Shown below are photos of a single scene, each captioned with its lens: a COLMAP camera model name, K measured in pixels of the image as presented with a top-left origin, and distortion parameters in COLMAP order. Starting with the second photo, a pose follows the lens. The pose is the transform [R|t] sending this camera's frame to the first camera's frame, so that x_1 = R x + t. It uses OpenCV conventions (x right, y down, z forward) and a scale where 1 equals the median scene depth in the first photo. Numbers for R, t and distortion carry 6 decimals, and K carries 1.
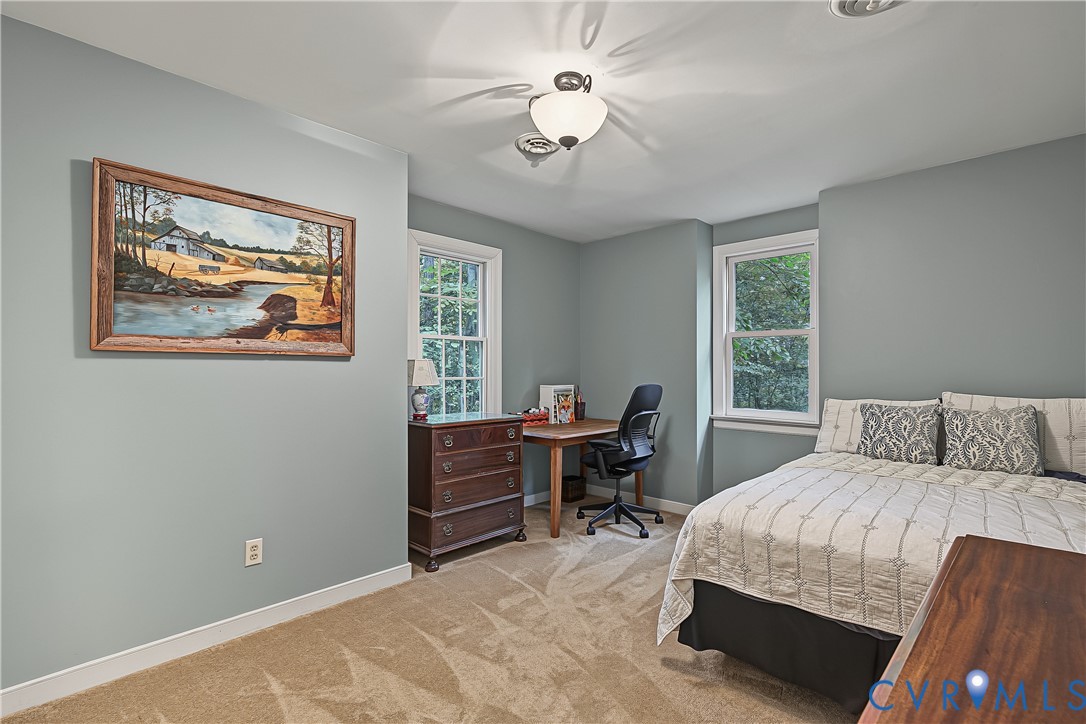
lens RADIAL K [[505.7, 0, 566.1], [0, 505.7, 361.4], [0, 0, 1]] dist [-0.002189, -0.000255]
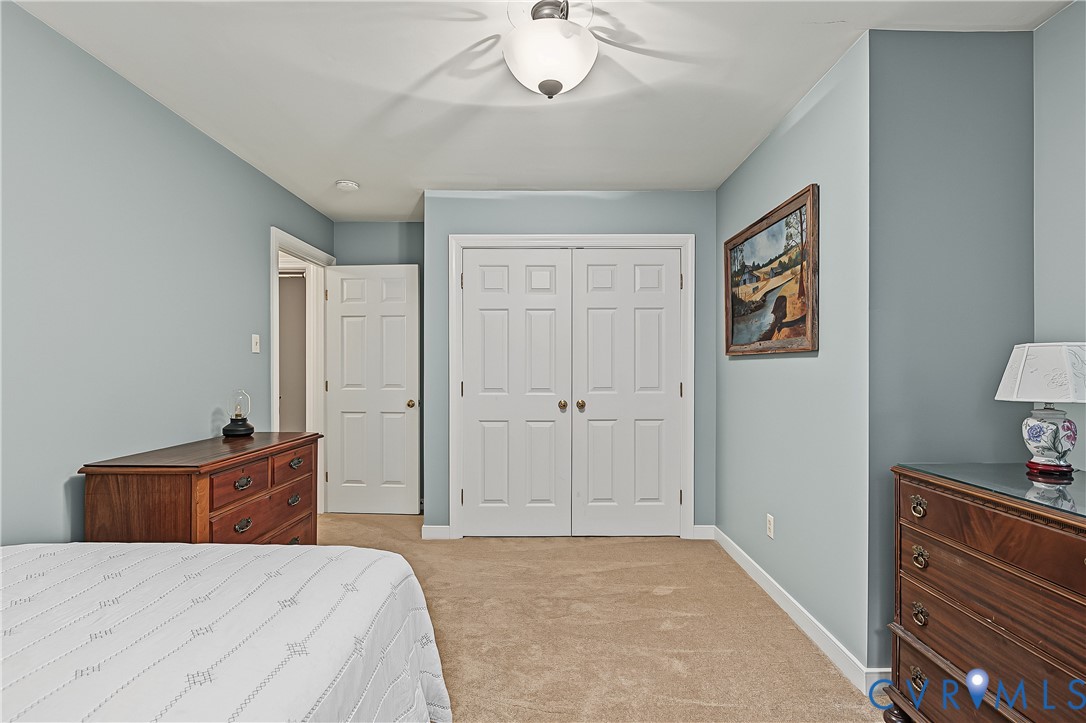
lens RADIAL K [[492.2, 0, 544.9], [0, 492.2, 366.2], [0, 0, 1]] dist [-0.002219, -0.000398]
pose [[-0.744692, -0.003351, -0.667400, 0.500068], [0.006694, 0.999900, -0.012490, 0.024672], [0.667375, -0.013768, -0.744594, 1.460699]]
